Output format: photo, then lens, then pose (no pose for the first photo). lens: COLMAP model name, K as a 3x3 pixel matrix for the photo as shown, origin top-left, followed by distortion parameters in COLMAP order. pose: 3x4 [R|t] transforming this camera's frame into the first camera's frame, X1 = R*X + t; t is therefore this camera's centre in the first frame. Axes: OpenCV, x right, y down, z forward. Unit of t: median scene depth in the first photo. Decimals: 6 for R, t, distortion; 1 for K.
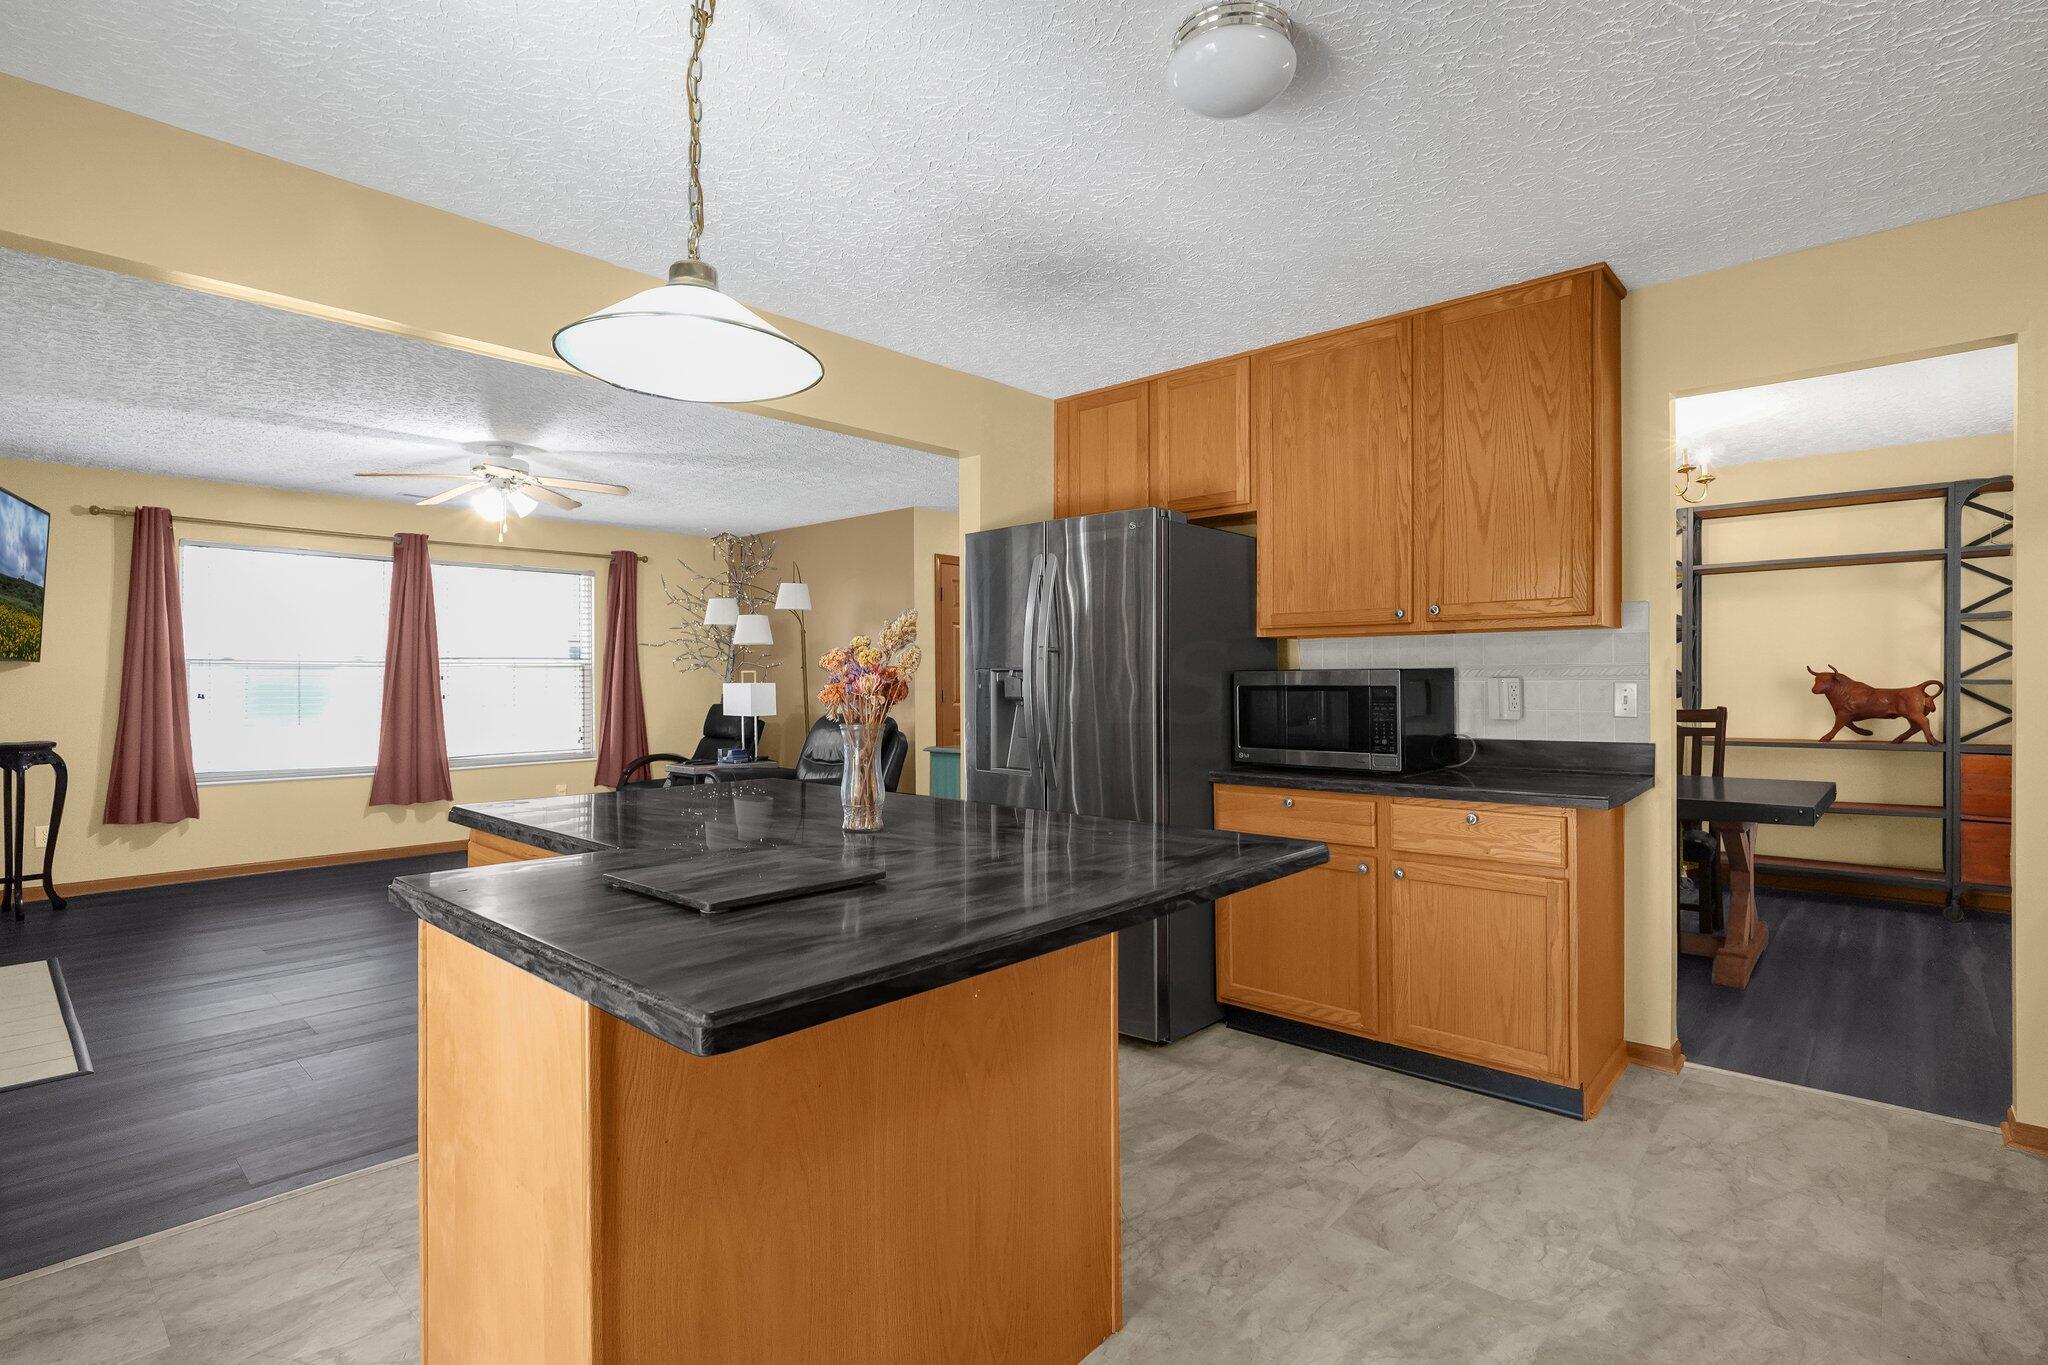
lens RADIAL K [[972.1, 0, 1012.3], [0, 972.1, 681.4], [0, 0, 1]] dist [0.005528, 0.000957]
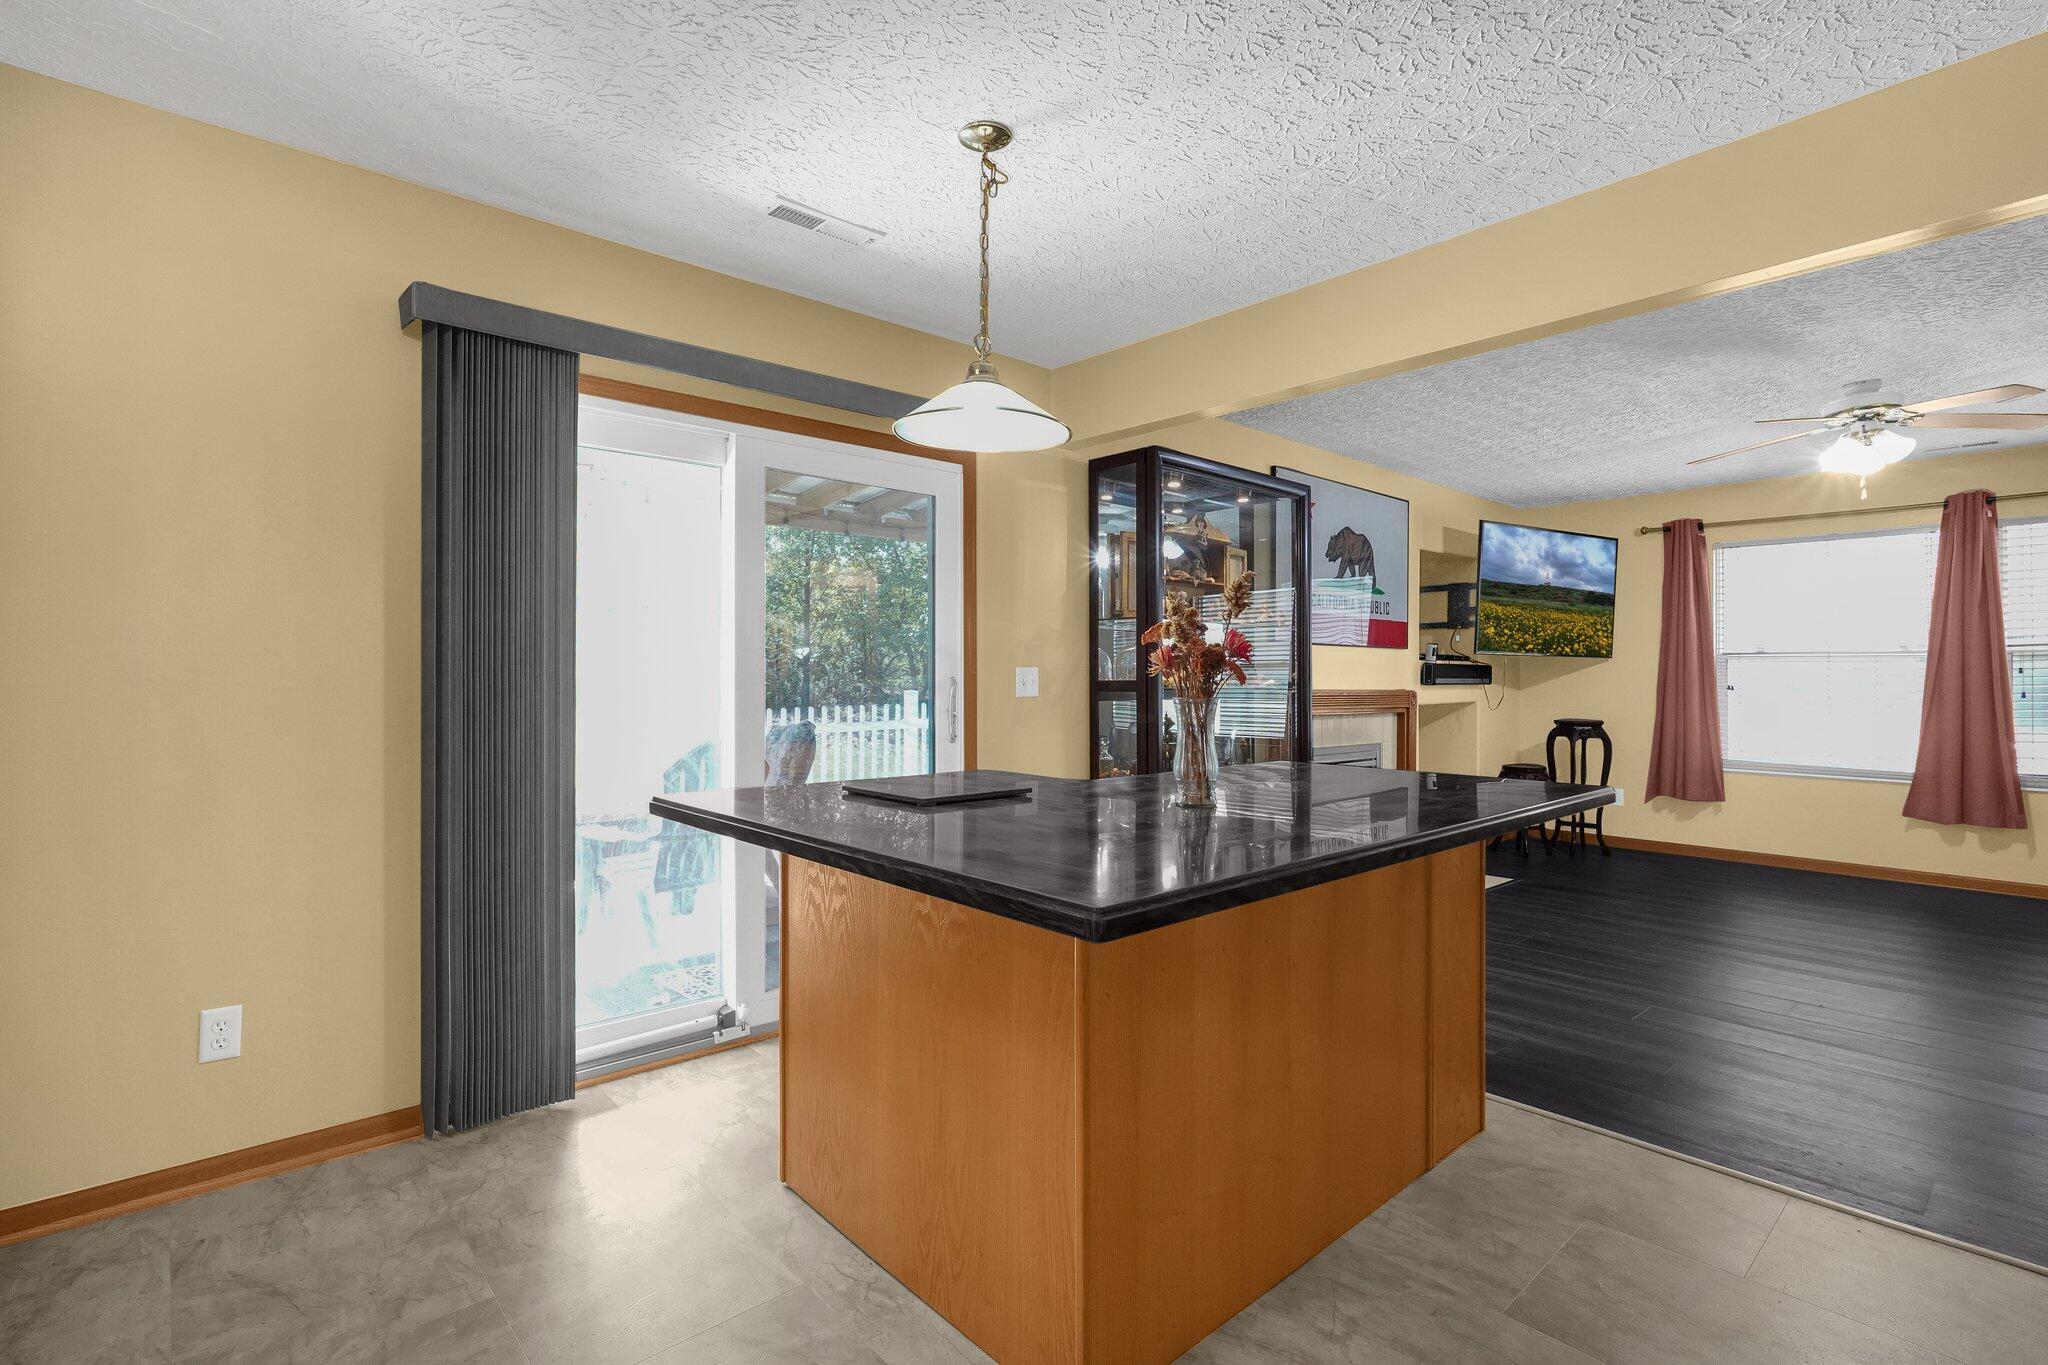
lens RADIAL K [[972.1, 0, 1016.5], [0, 972.1, 684.9], [0, 0, 1]] dist [0.005528, 0.000957]
pose [[-0.079327, 0.013963, -0.996751, 0.332899], [-0.003180, 0.999893, 0.014260, -0.001051], [0.996844, 0.004300, -0.079274, 0.345305]]
